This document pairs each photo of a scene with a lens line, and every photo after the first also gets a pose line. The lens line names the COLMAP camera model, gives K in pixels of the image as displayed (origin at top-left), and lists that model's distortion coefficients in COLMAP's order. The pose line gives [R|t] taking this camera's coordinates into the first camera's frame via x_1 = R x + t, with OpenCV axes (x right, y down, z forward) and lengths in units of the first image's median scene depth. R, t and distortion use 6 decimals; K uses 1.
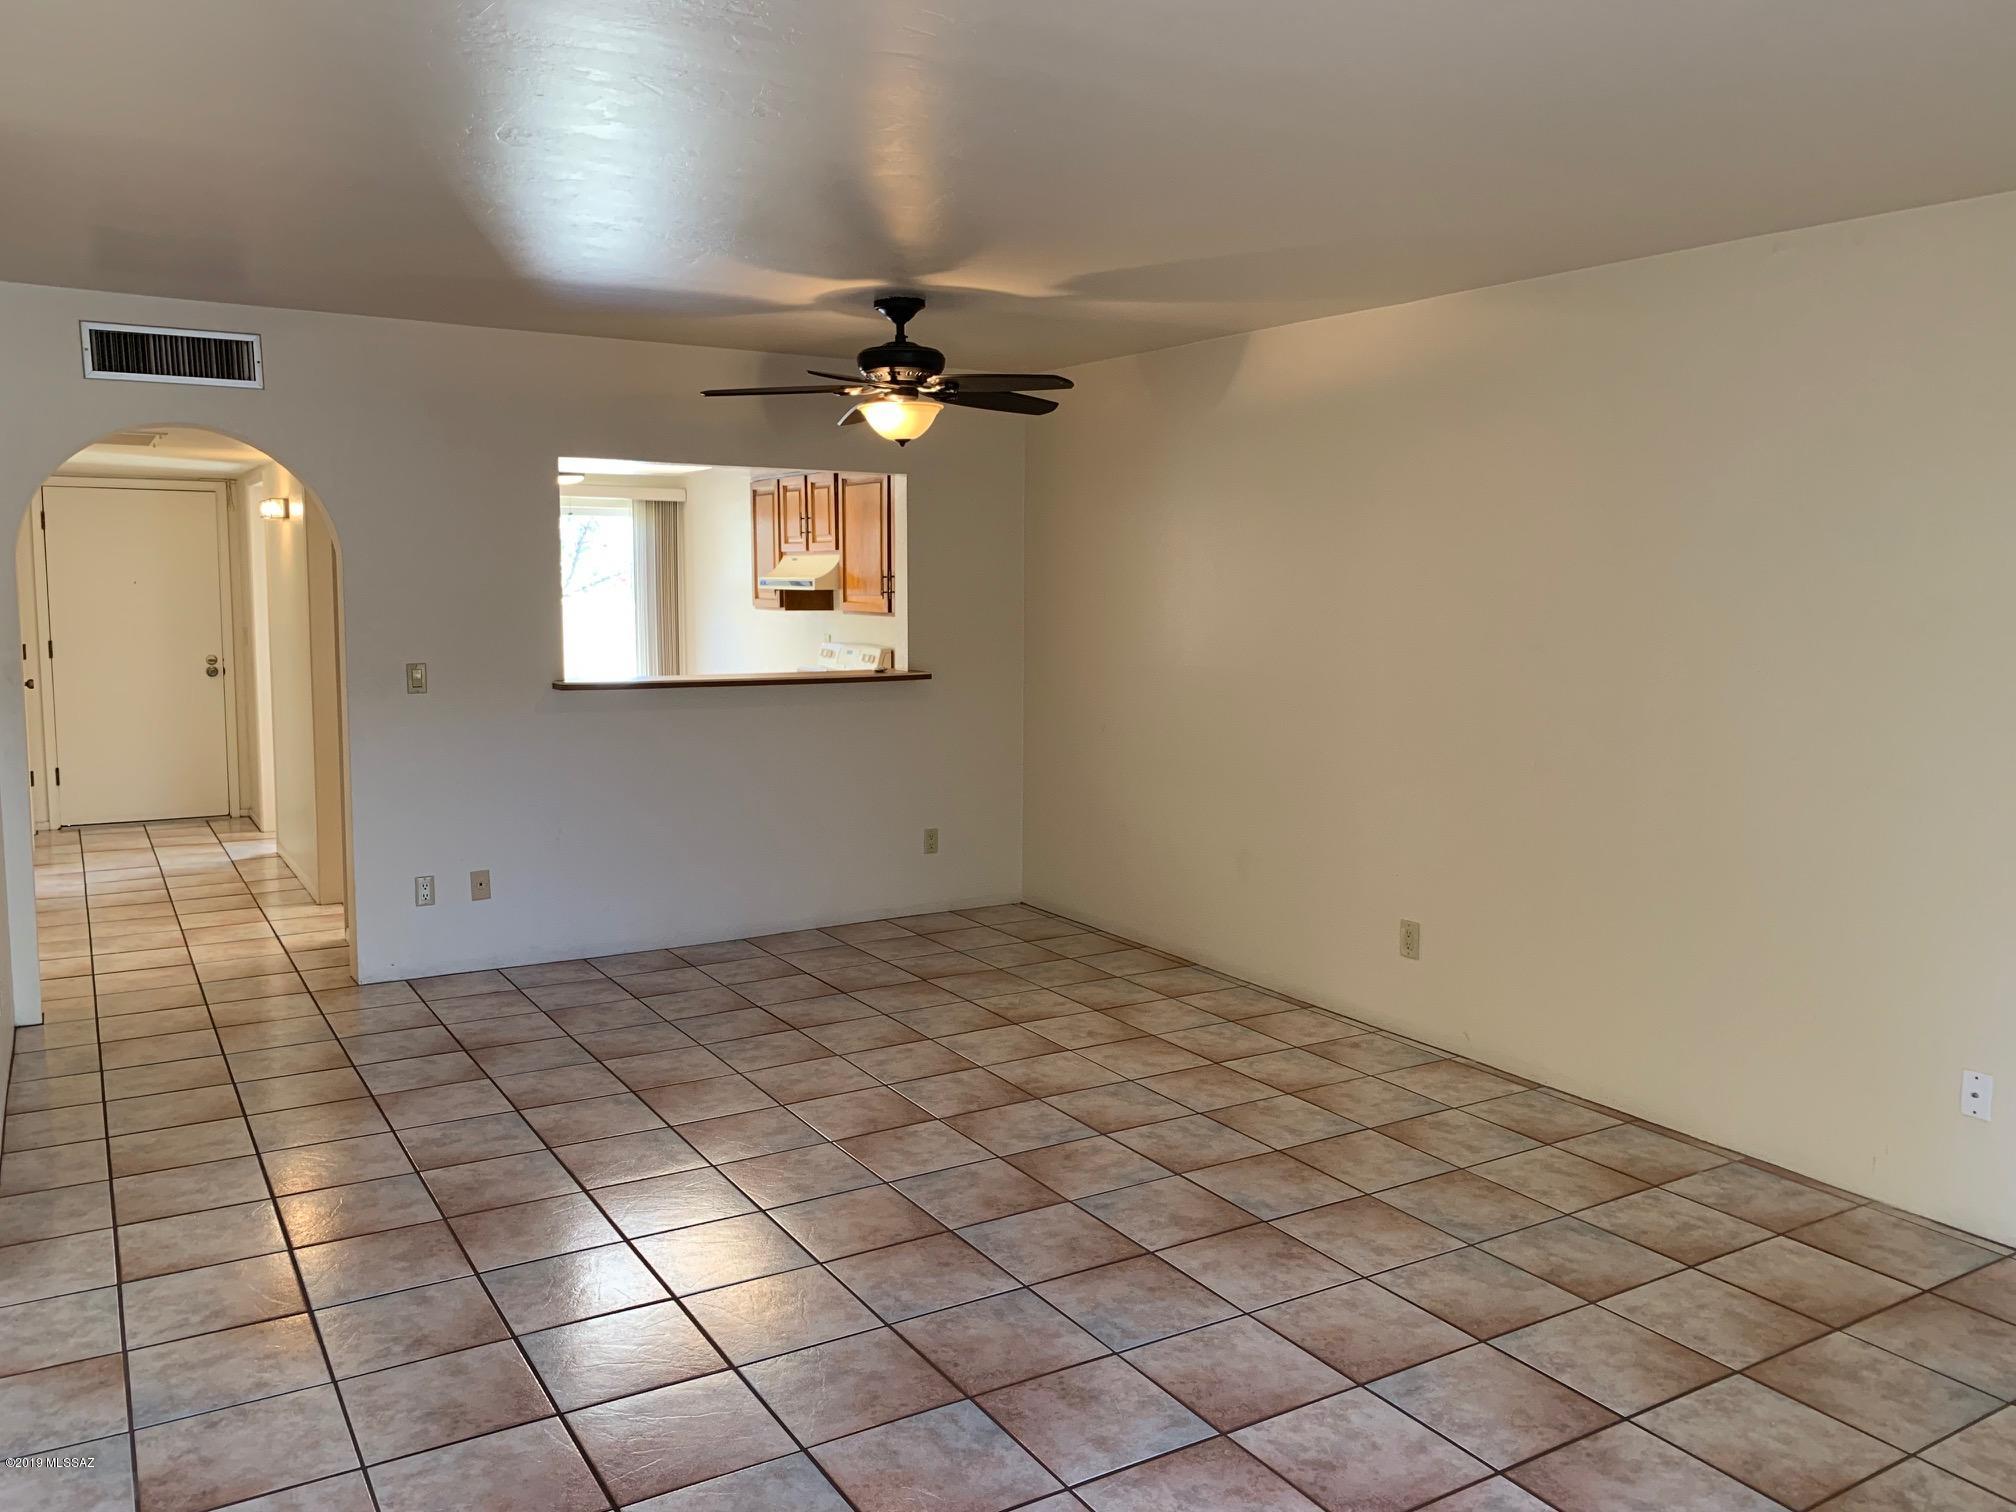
lens RADIAL K [[1545.1, 0, 1007.1], [0, 1545.1, 751.5], [0, 0, 1]] dist [0.089107, -0.081157]
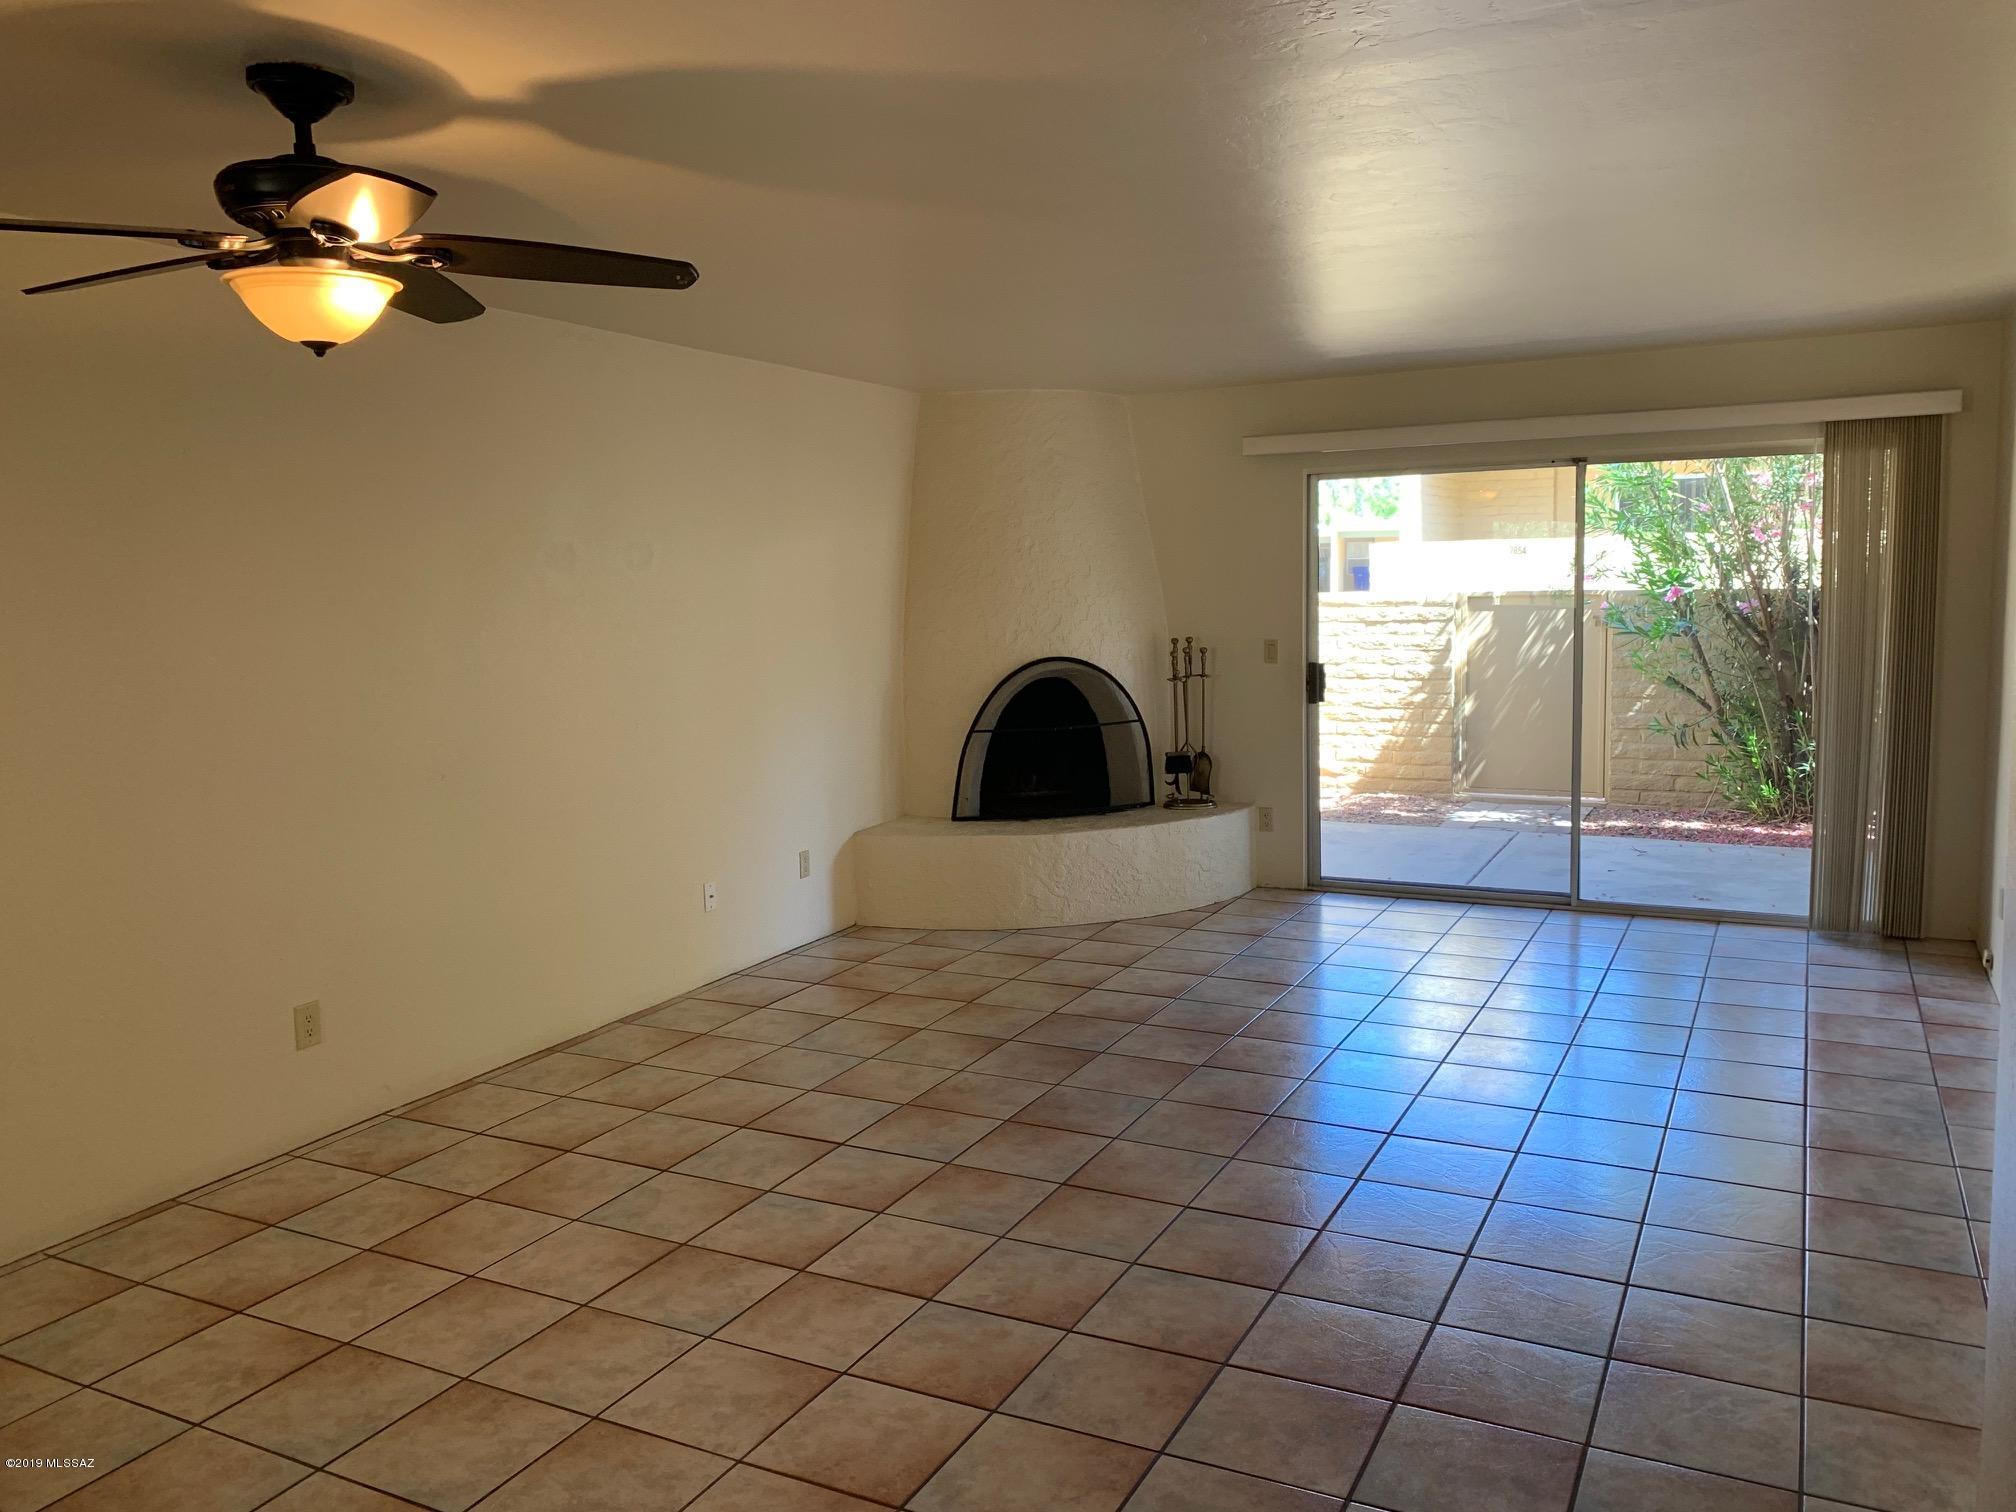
lens RADIAL K [[1545.1, 0, 995.5], [0, 1545.1, 755.4], [0, 0, 1]] dist [0.089107, -0.081157]
pose [[-0.522512, -0.093680, 0.847470, -0.704802], [0.115428, 0.977023, 0.179169, -0.143971], [-0.844782, 0.191440, -0.499694, 1.188975]]
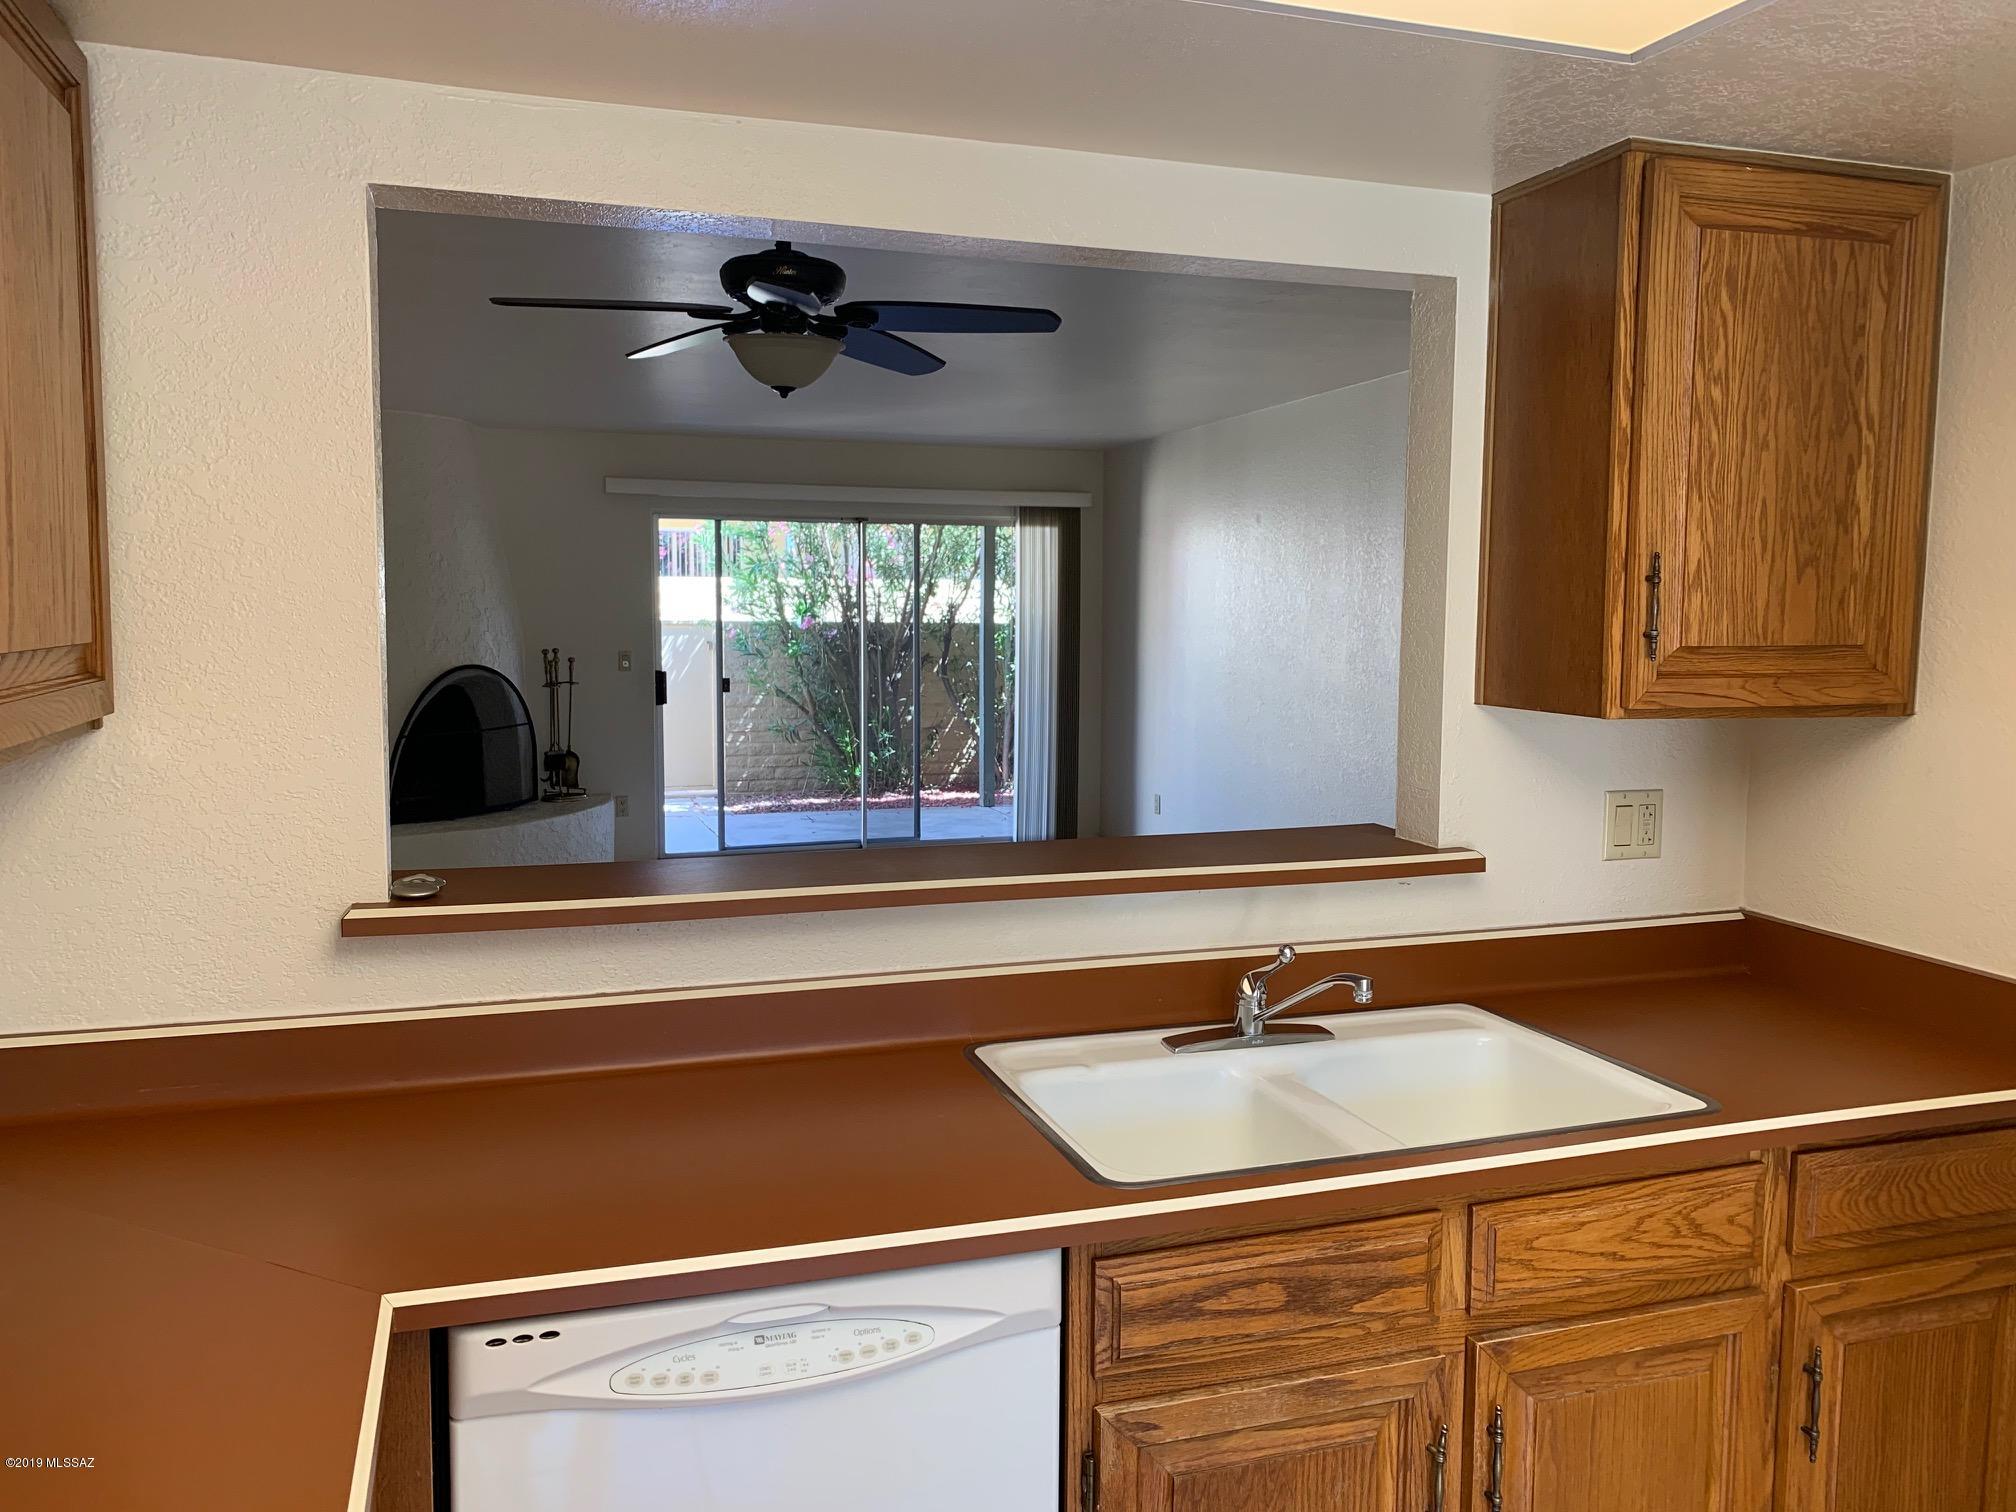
lens RADIAL K [[1545.1, 0, 1004.1], [0, 1545.1, 749.6], [0, 0, 1]] dist [0.089107, -0.081157]
pose [[-0.976858, -0.027907, 0.212058, -0.345035], [0.015932, 0.979203, 0.202254, -0.195740], [-0.213292, 0.200952, -0.956099, 1.826695]]
